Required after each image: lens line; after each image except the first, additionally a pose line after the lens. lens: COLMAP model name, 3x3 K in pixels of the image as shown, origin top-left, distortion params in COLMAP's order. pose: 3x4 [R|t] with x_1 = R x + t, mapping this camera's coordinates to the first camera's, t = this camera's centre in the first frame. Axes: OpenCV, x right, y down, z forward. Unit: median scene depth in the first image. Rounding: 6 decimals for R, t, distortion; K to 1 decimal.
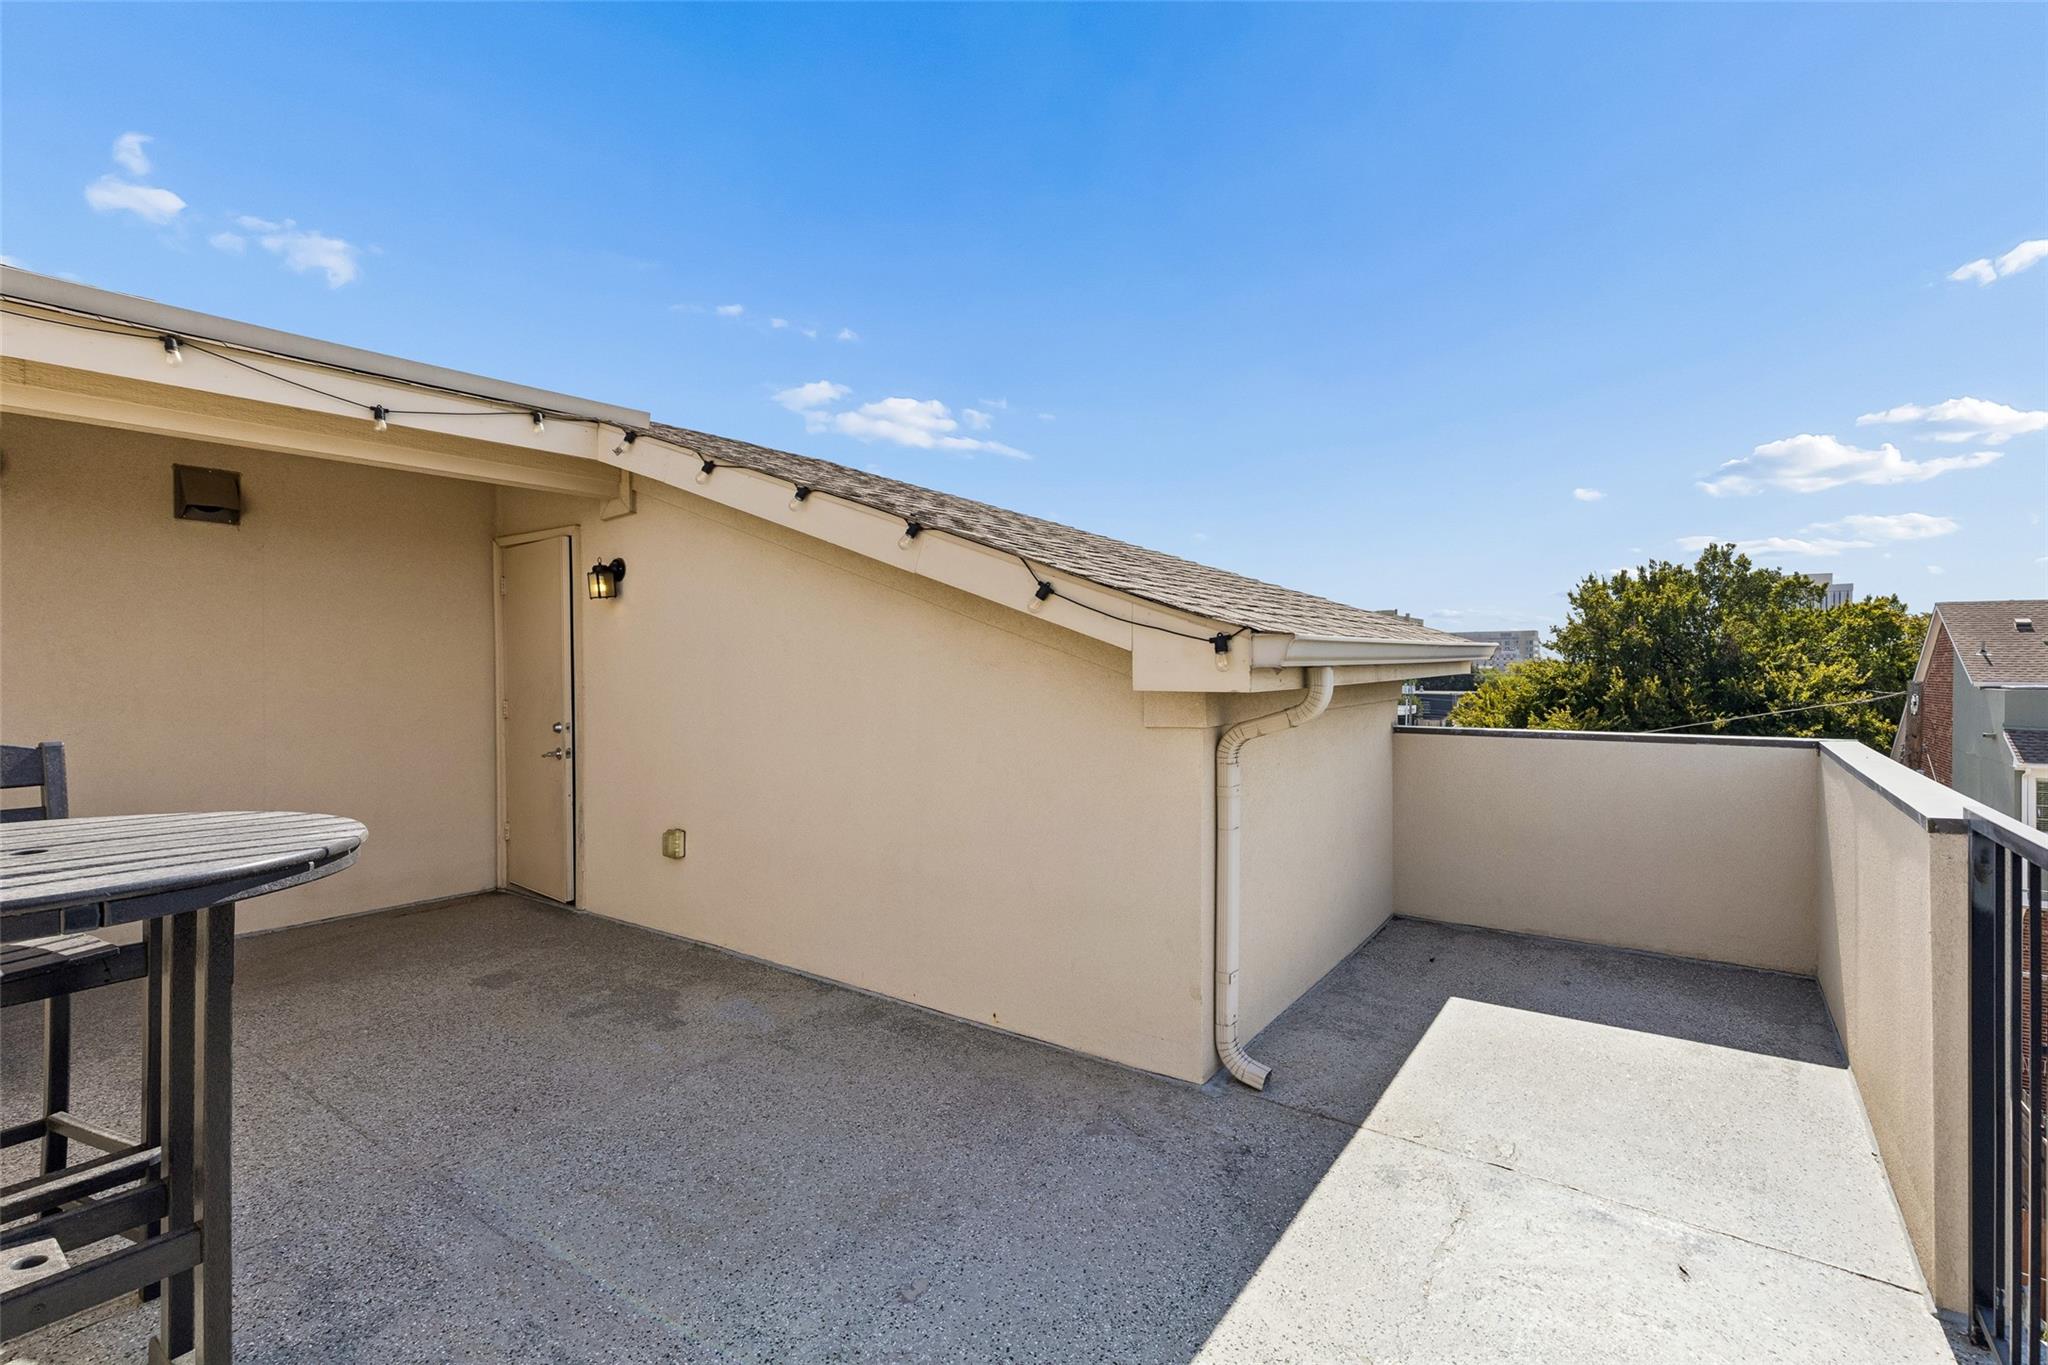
lens RADIAL K [[928.6, 0, 1028.2], [0, 928.6, 673.2], [0, 0, 1]] dist [0.008797, -0.001155]
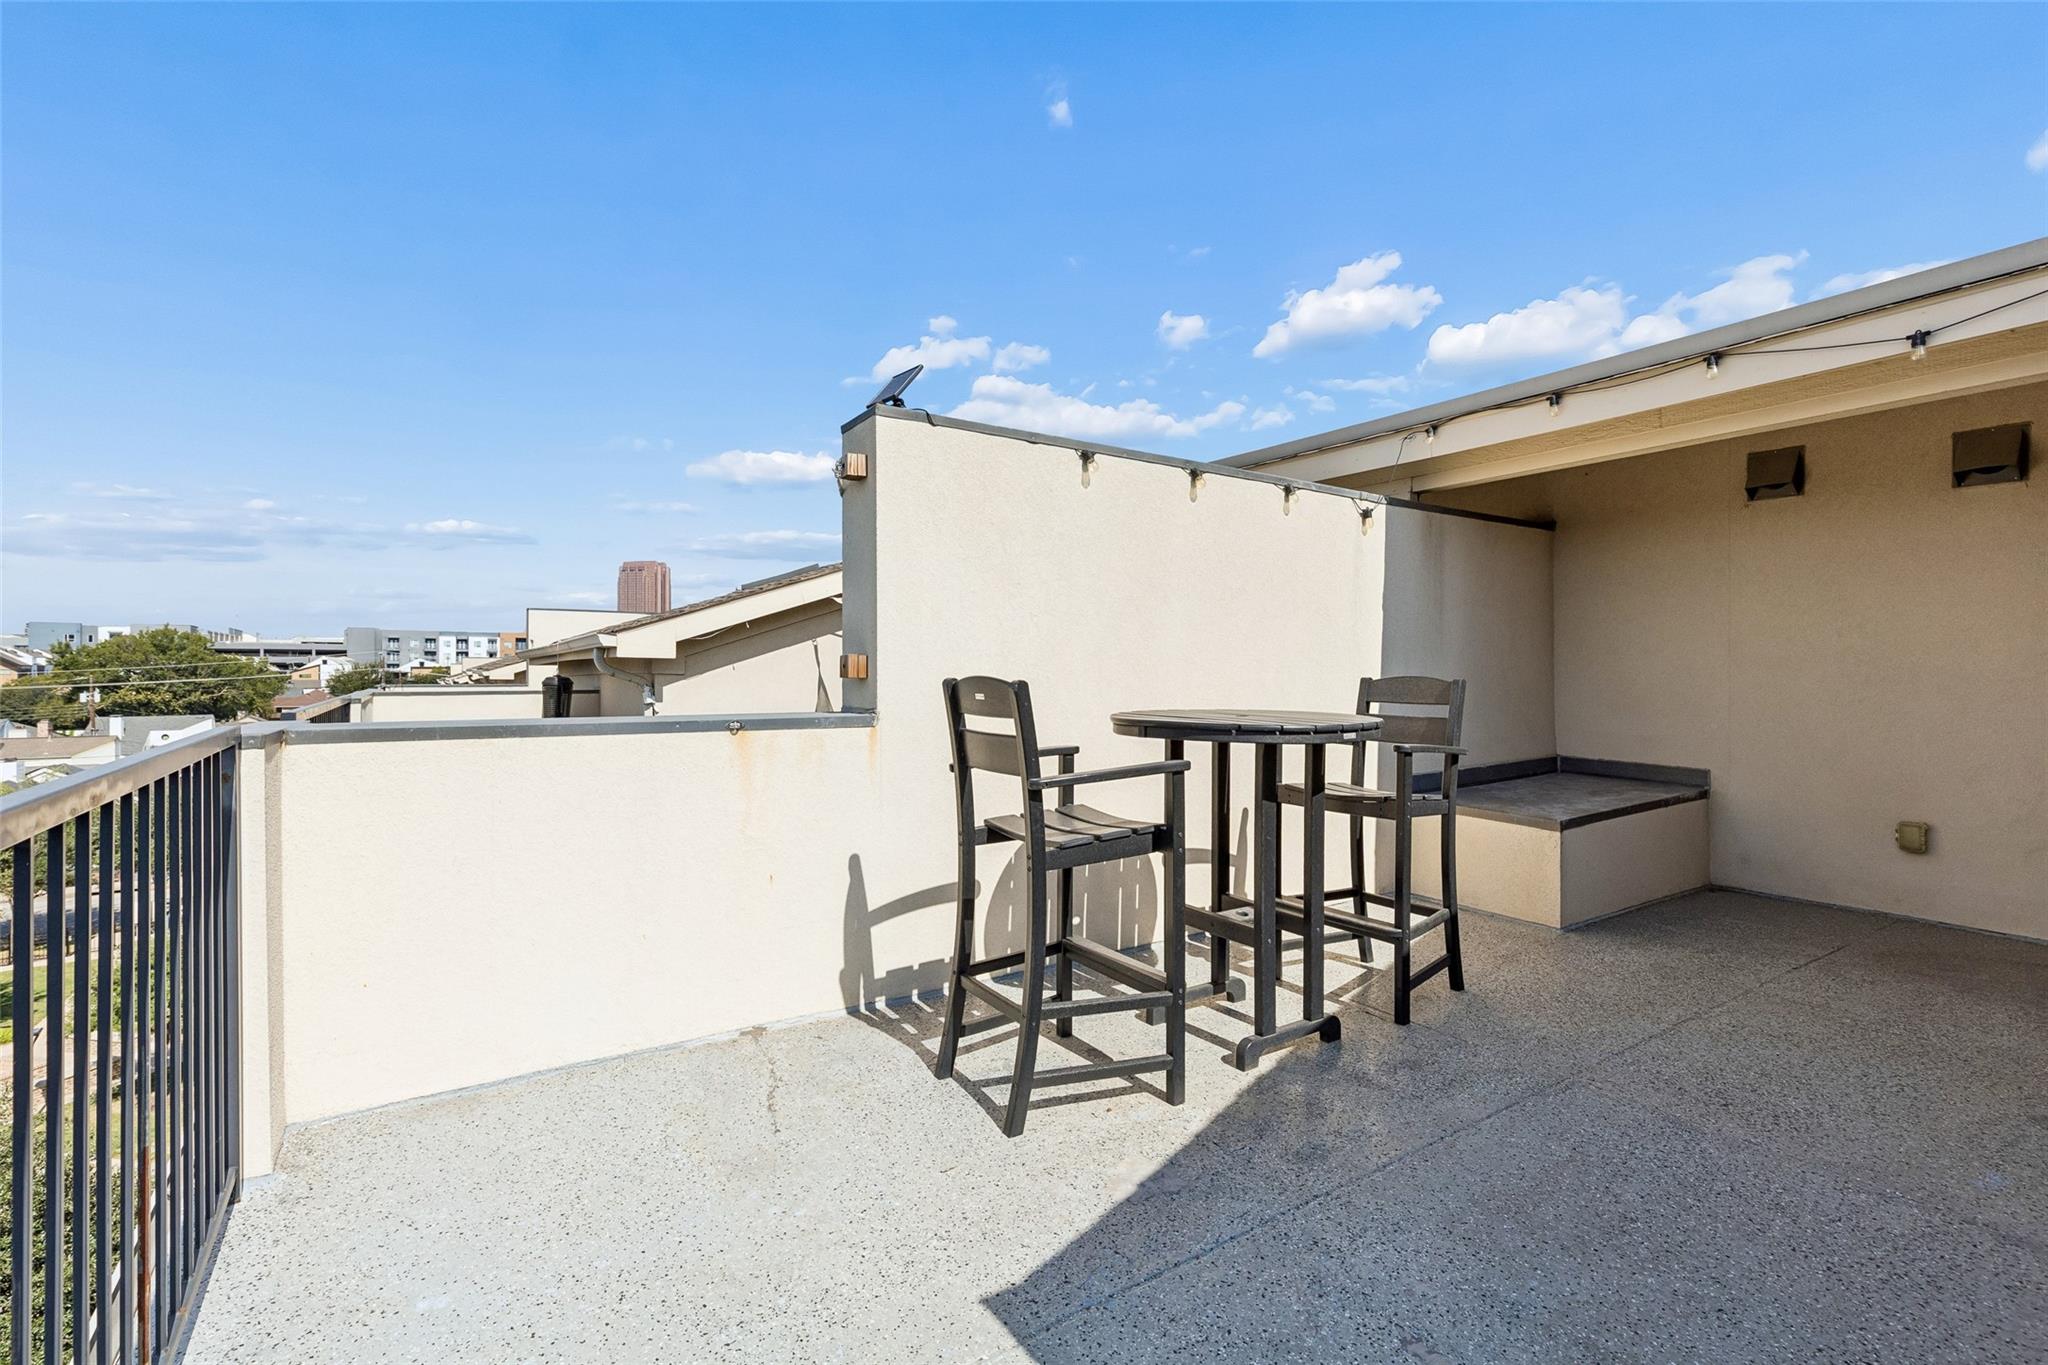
lens RADIAL K [[921.4, 0, 1017.8], [0, 921.4, 667.8], [0, 0, 1]] dist [0.004110, -0.000089]
pose [[-0.358254, -0.000765, -0.933624, 0.456537], [-0.007764, 0.999968, 0.002159, 0.037521], [0.933592, 0.008022, -0.358248, 0.569580]]
